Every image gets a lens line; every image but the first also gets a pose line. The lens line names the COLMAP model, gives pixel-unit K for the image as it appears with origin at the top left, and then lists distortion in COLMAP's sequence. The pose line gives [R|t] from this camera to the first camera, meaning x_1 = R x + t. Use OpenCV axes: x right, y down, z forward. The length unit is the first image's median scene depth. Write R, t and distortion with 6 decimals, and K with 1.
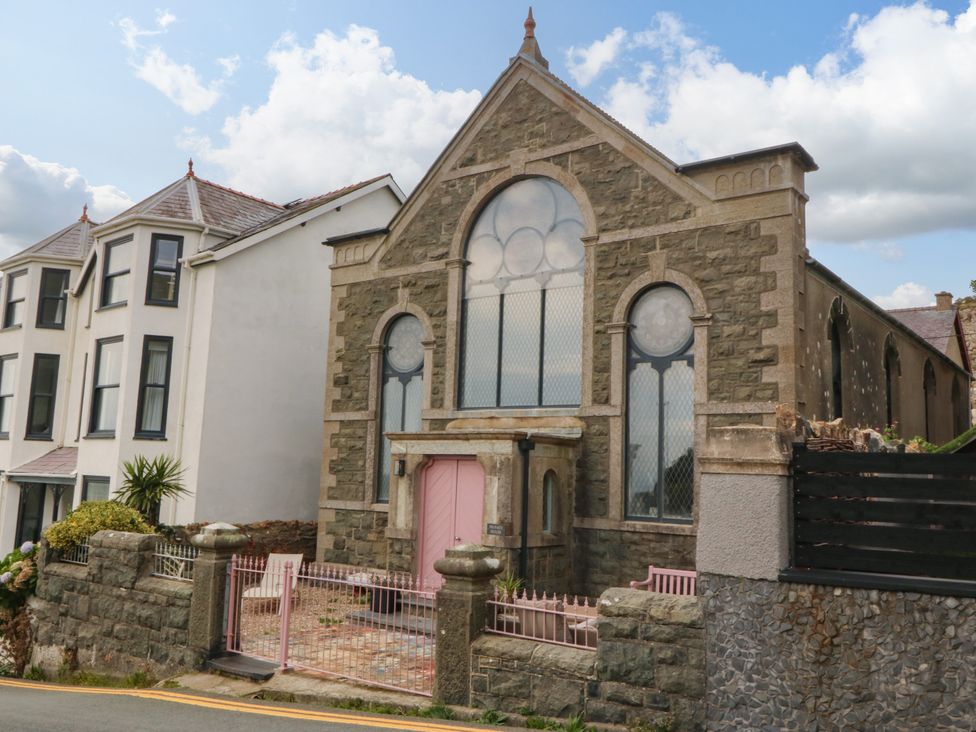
lens RADIAL K [[847.0, 0, 483.1], [0, 847.0, 360.6], [0, 0, 1]] dist [0.015505, -0.005085]
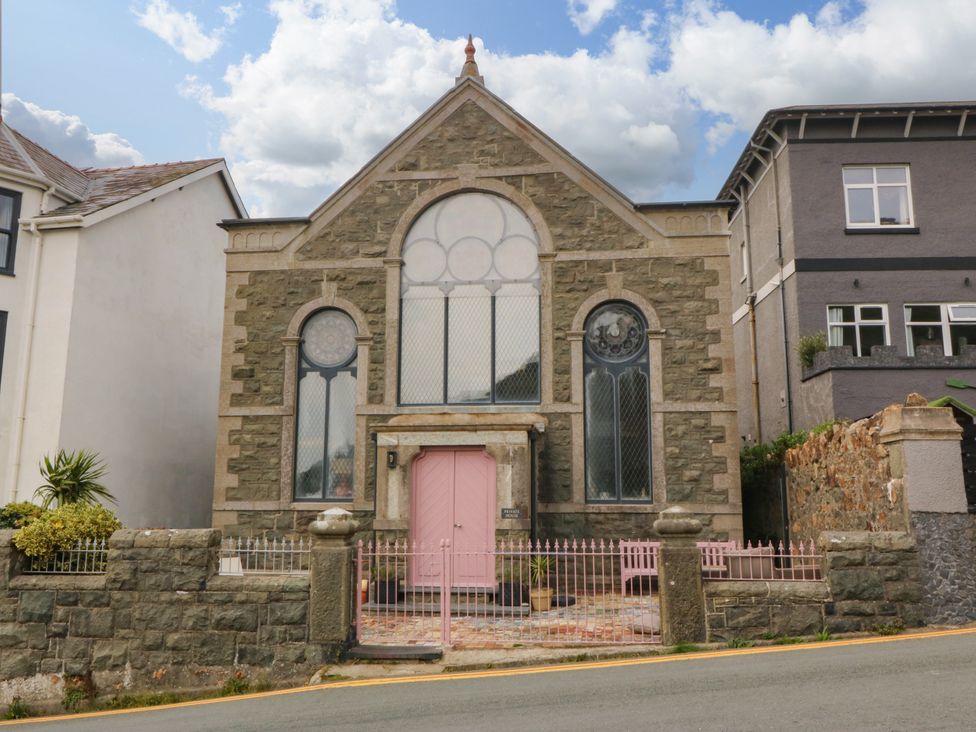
lens RADIAL K [[847.0, 0, 481.9], [0, 847.0, 361.4], [0, 0, 1]] dist [0.015505, -0.005085]
pose [[0.867648, 0.055110, 0.494114, -0.521823], [-0.042553, 0.998422, -0.036636, 0.043602], [-0.495354, 0.010761, 0.868625, 0.073391]]
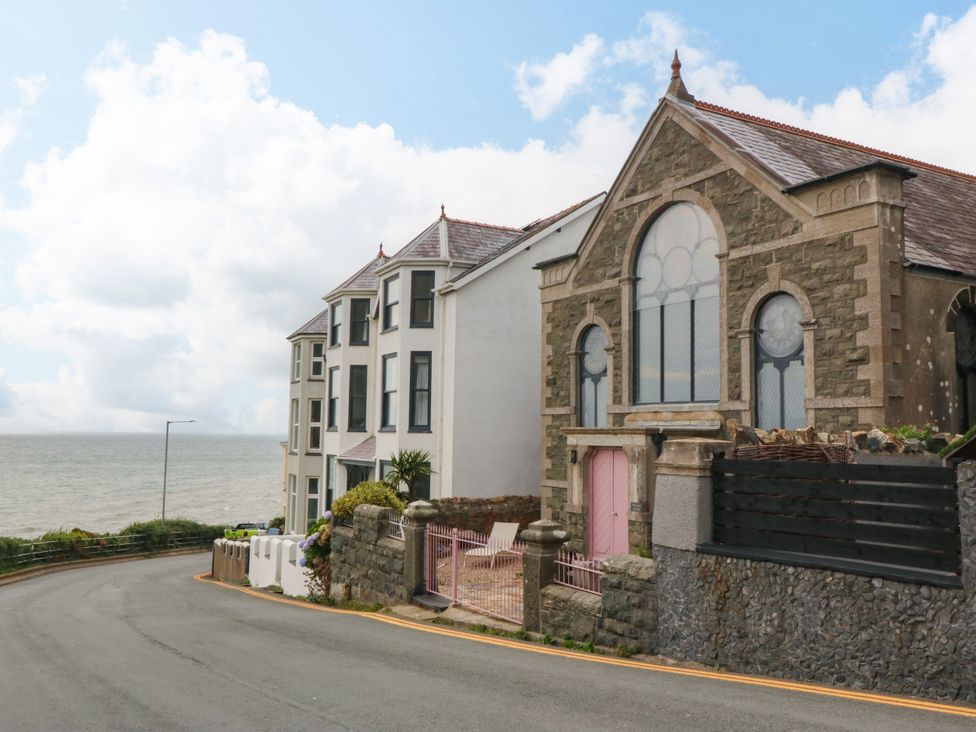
lens RADIAL K [[847.0, 0, 483.6], [0, 847.0, 358.3], [0, 0, 1]] dist [0.015505, -0.005085]
pose [[0.919593, -0.056854, -0.388736, 0.281244], [0.070561, 0.997285, 0.021064, -0.054545], [0.386483, -0.046800, 0.921108, -0.198092]]
